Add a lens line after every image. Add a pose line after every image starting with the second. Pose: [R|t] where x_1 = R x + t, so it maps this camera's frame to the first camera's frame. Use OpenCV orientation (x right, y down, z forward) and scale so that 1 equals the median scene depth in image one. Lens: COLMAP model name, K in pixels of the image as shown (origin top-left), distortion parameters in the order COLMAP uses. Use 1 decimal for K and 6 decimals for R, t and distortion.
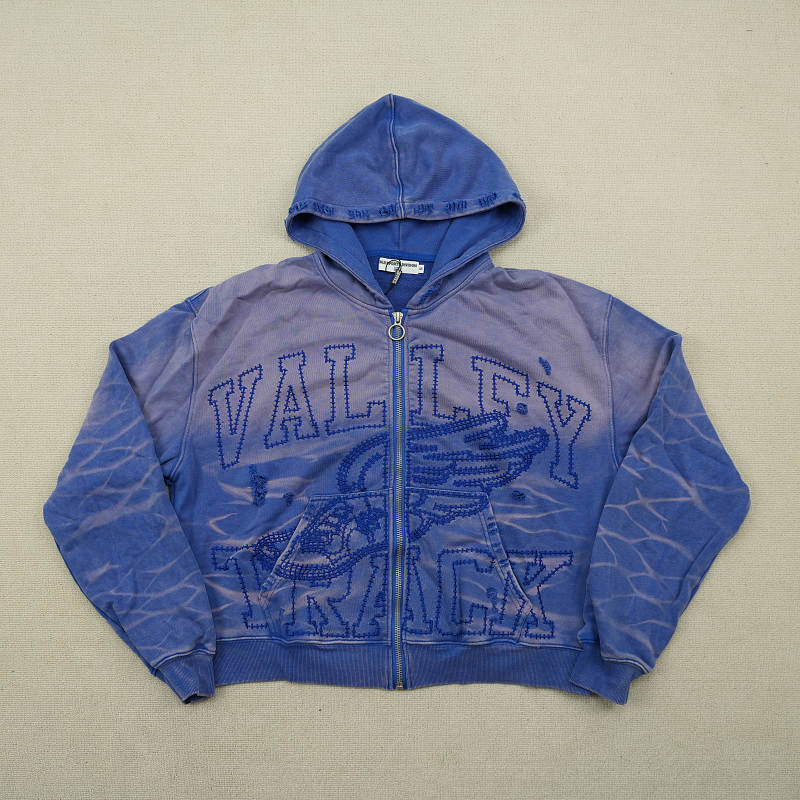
lens RADIAL K [[851.6, 0, 398.7], [0, 851.6, 402.5], [0, 0, 1]] dist [-0.010222, 0.005072]
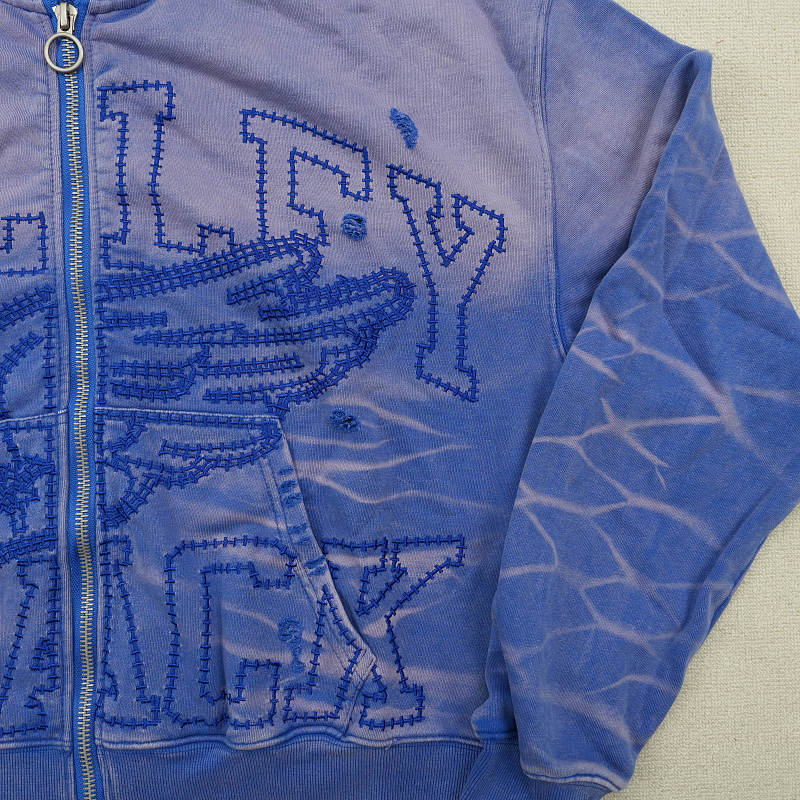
lens RADIAL K [[851.6, 0, 398.7], [0, 851.6, 402.5], [0, 0, 1]] dist [-0.010222, 0.005072]
pose [[0.998289, -0.024389, 0.053136, 0.143271], [0.015796, 0.987548, 0.156524, 0.029029], [-0.056292, -0.155417, 0.986244, 0.546781]]
